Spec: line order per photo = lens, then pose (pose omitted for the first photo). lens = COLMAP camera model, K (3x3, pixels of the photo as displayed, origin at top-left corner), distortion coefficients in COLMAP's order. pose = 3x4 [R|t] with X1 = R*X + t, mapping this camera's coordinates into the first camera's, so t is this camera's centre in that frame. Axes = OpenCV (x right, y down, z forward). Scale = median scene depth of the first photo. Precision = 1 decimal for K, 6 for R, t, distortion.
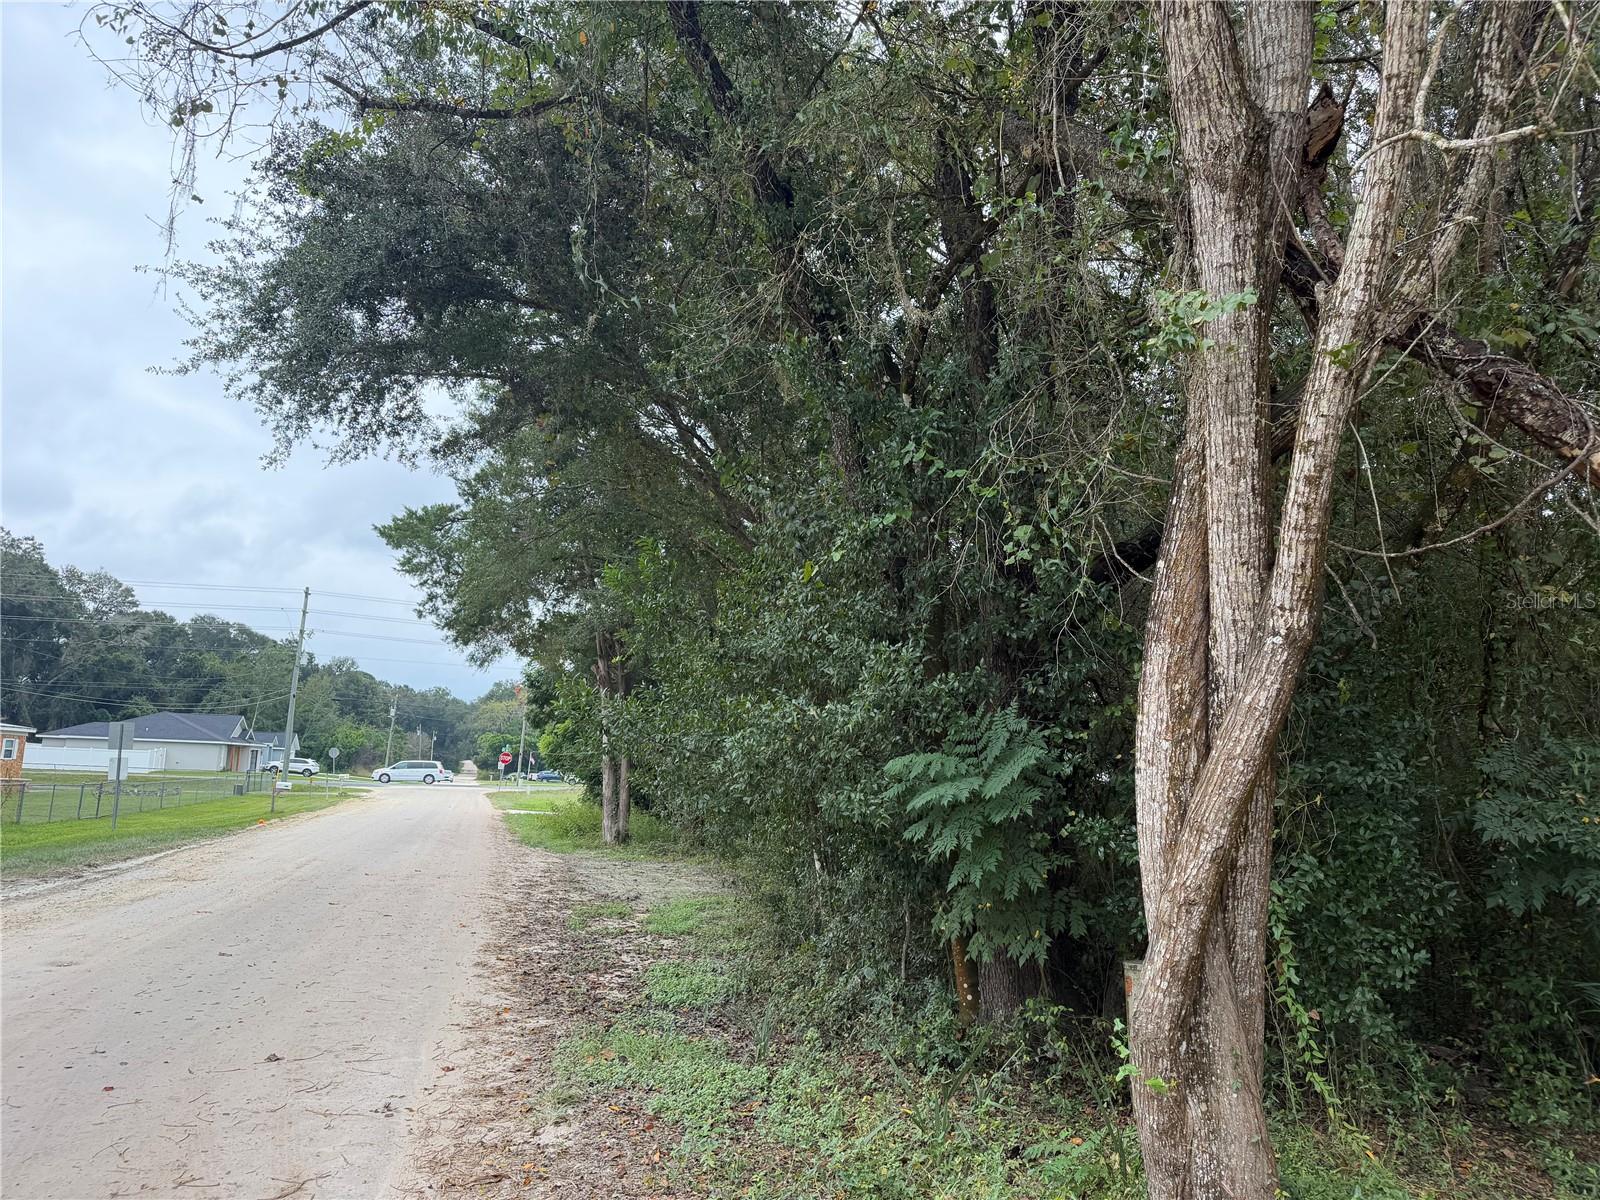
lens RADIAL K [[1119.6, 0, 807.1], [0, 1119.6, 593.1], [0, 0, 1]] dist [0.032225, -0.026734]
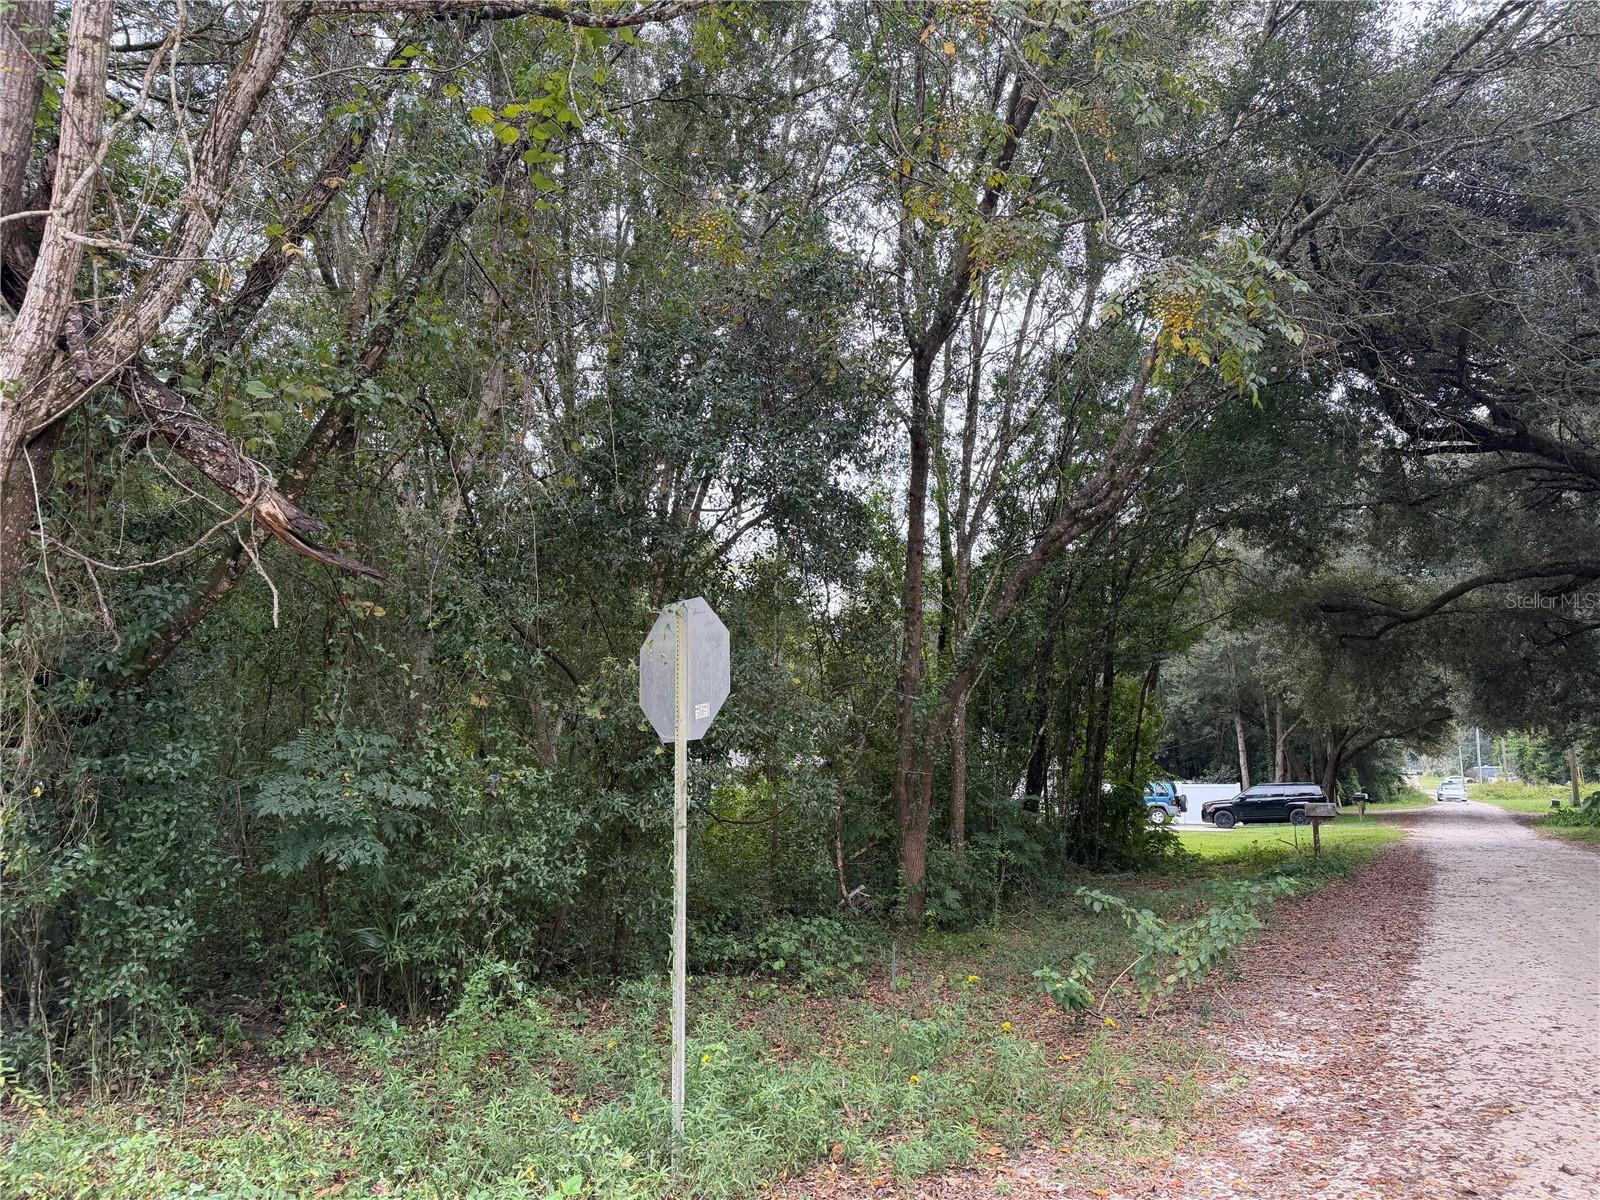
lens RADIAL K [[1119.6, 0, 805.0], [0, 1119.6, 605.3], [0, 0, 1]] dist [0.032225, -0.026734]
pose [[0.681201, 0.061072, 0.729545, 0.102486], [-0.071589, 0.997295, -0.016641, -0.017001], [-0.728588, -0.040892, 0.683730, -0.164837]]
